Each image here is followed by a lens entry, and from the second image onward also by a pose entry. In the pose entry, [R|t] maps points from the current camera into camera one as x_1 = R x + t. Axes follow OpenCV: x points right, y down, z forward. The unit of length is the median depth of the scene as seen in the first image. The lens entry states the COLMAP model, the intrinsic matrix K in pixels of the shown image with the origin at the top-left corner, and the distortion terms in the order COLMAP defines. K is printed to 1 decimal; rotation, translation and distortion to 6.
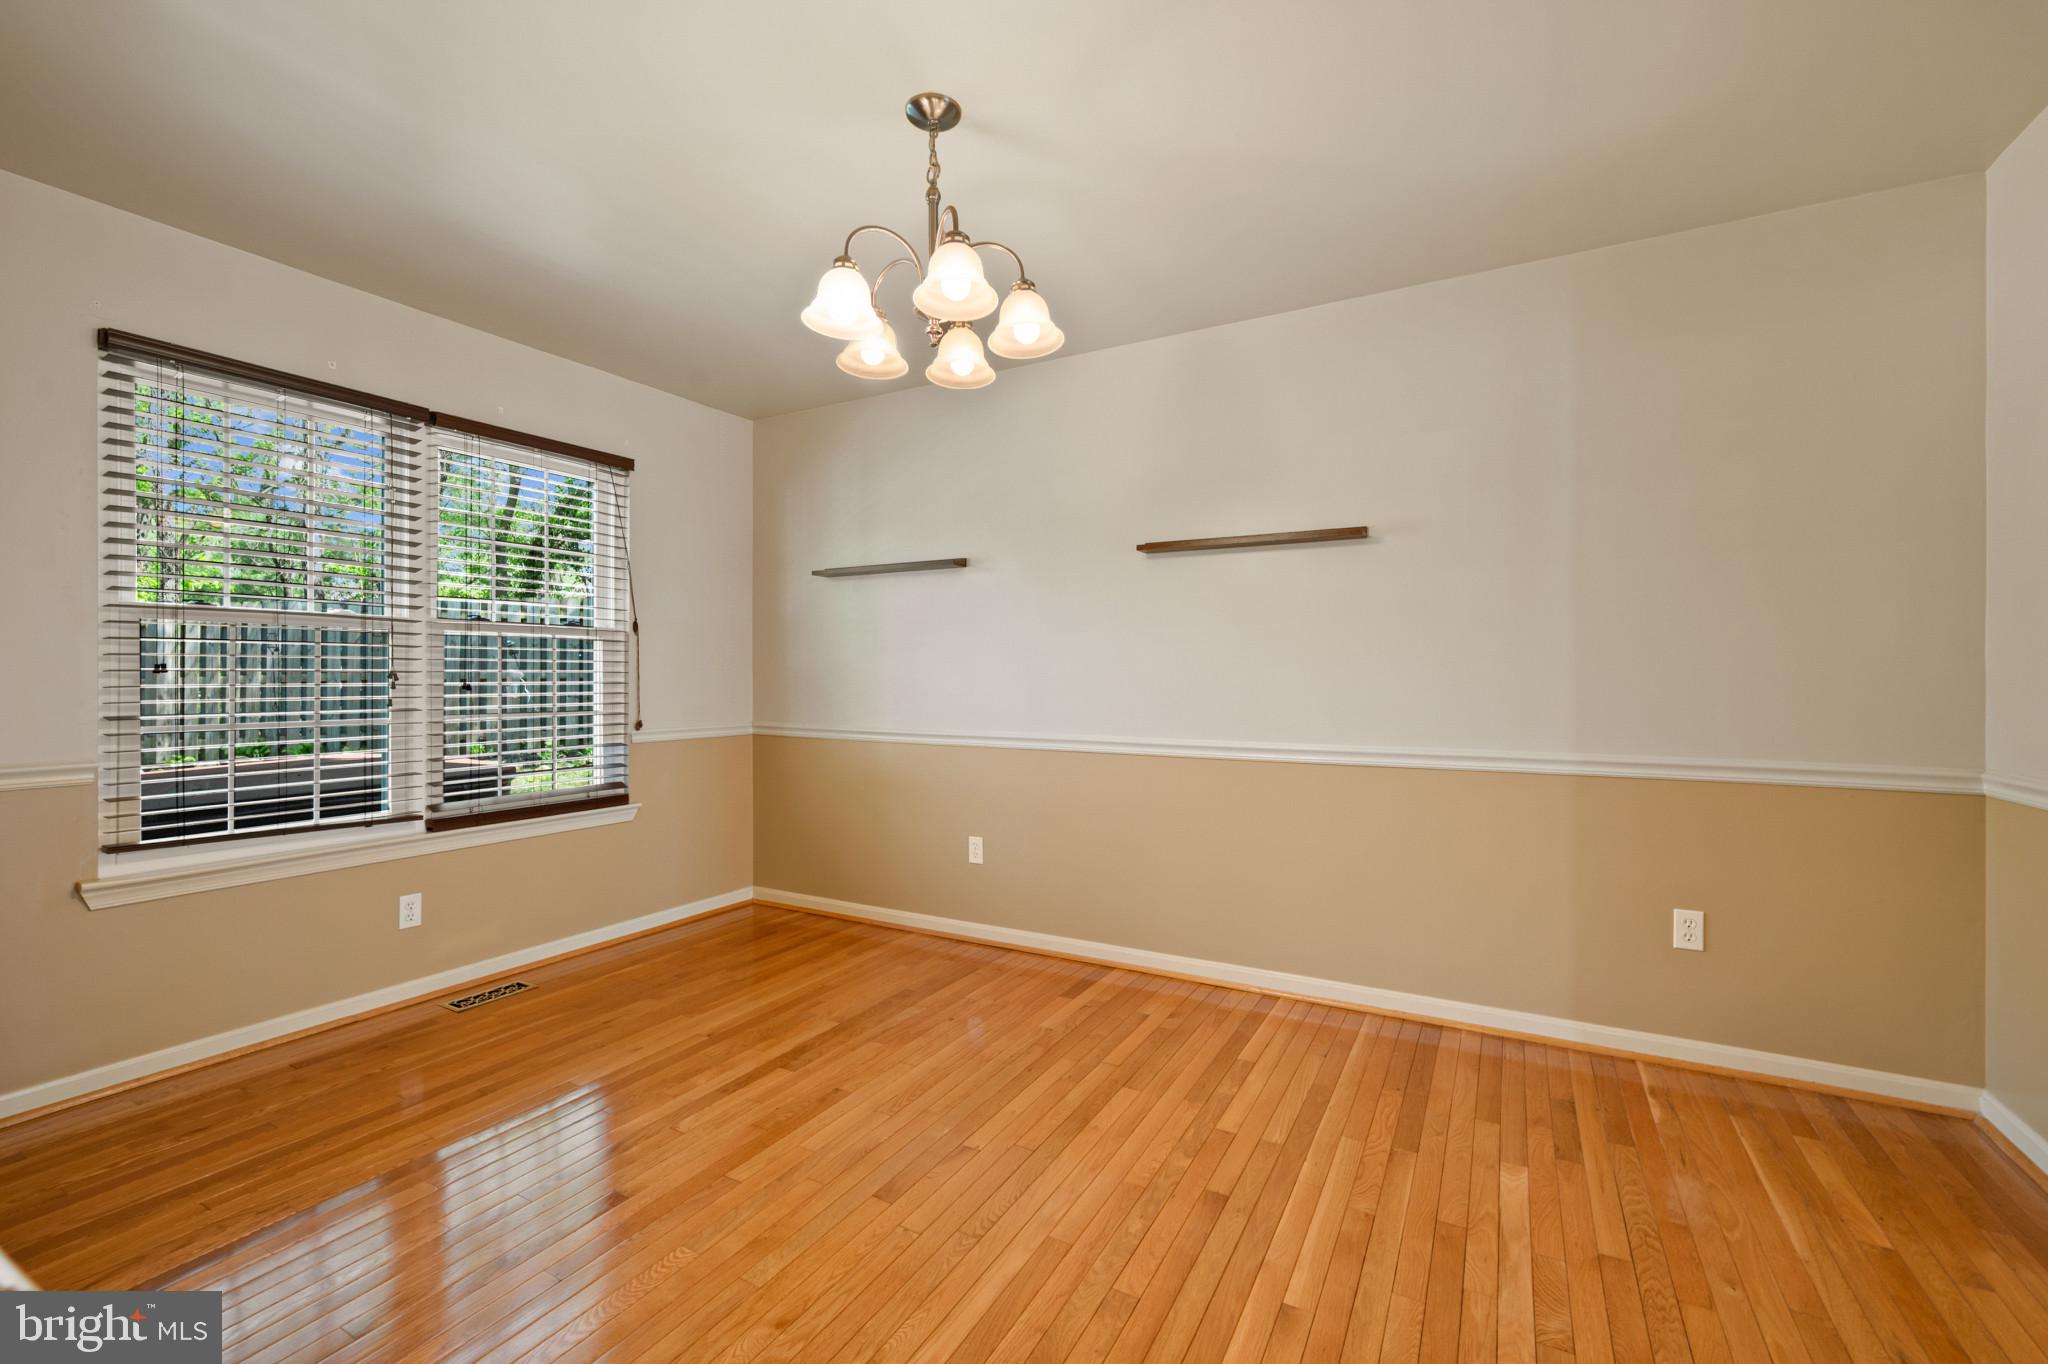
lens RADIAL K [[860.8, 0, 1024.8], [0, 860.8, 680.9], [0, 0, 1]] dist [-0.001078, 0.000271]
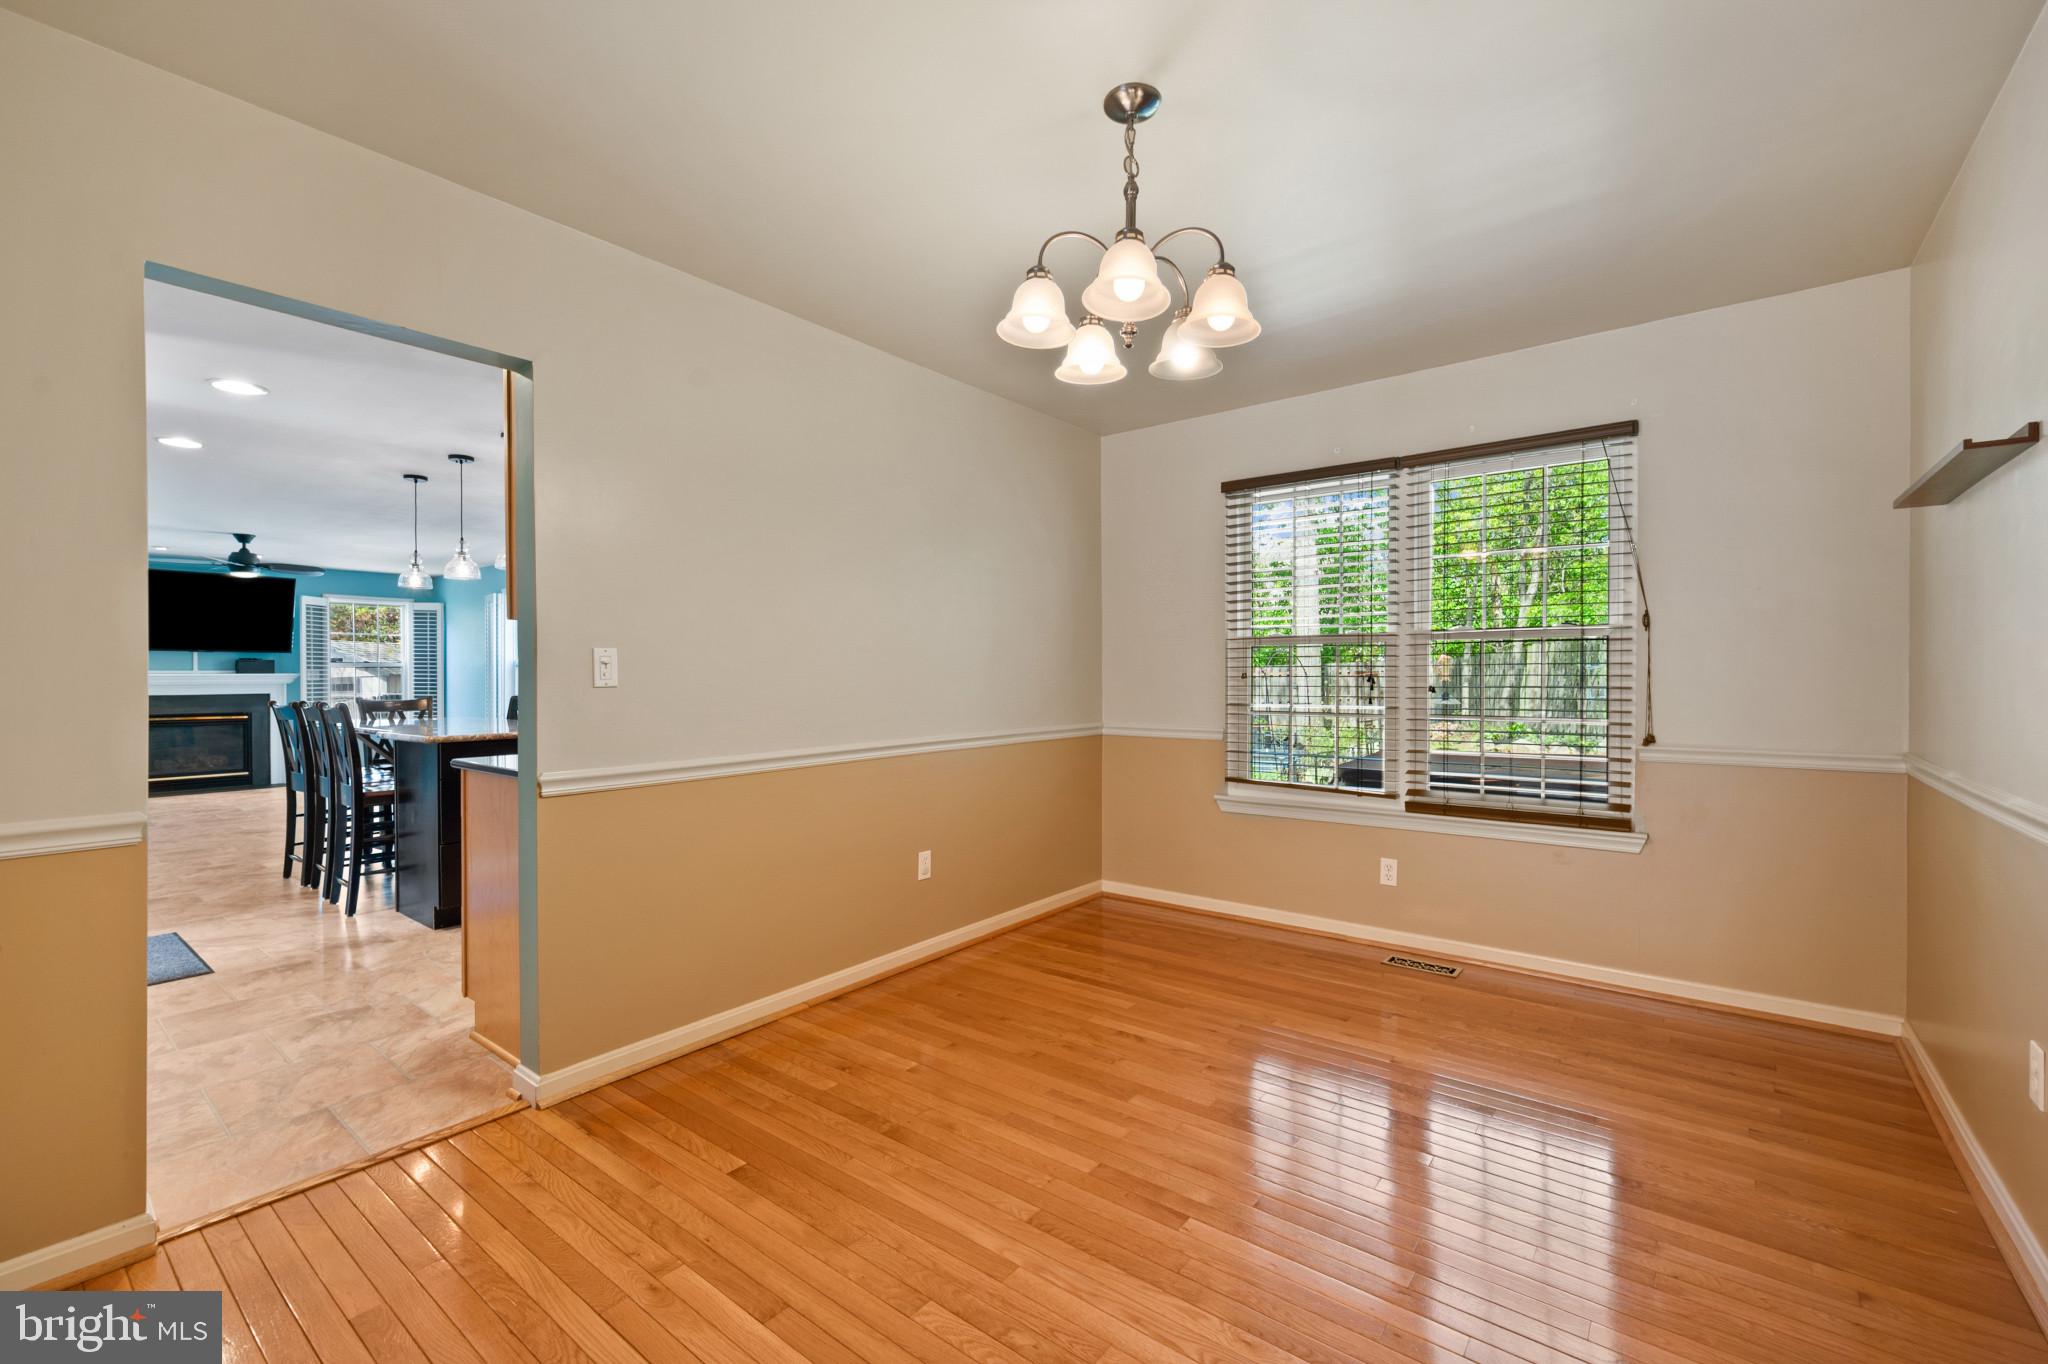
lens RADIAL K [[860.8, 0, 1027.3], [0, 860.8, 685.3], [0, 0, 1]] dist [-0.001078, 0.000271]
pose [[-0.154364, 0.008741, -0.987975, 0.553965], [-0.004149, 0.999946, 0.009495, -0.007259], [0.988005, 0.005565, -0.154319, 0.659502]]
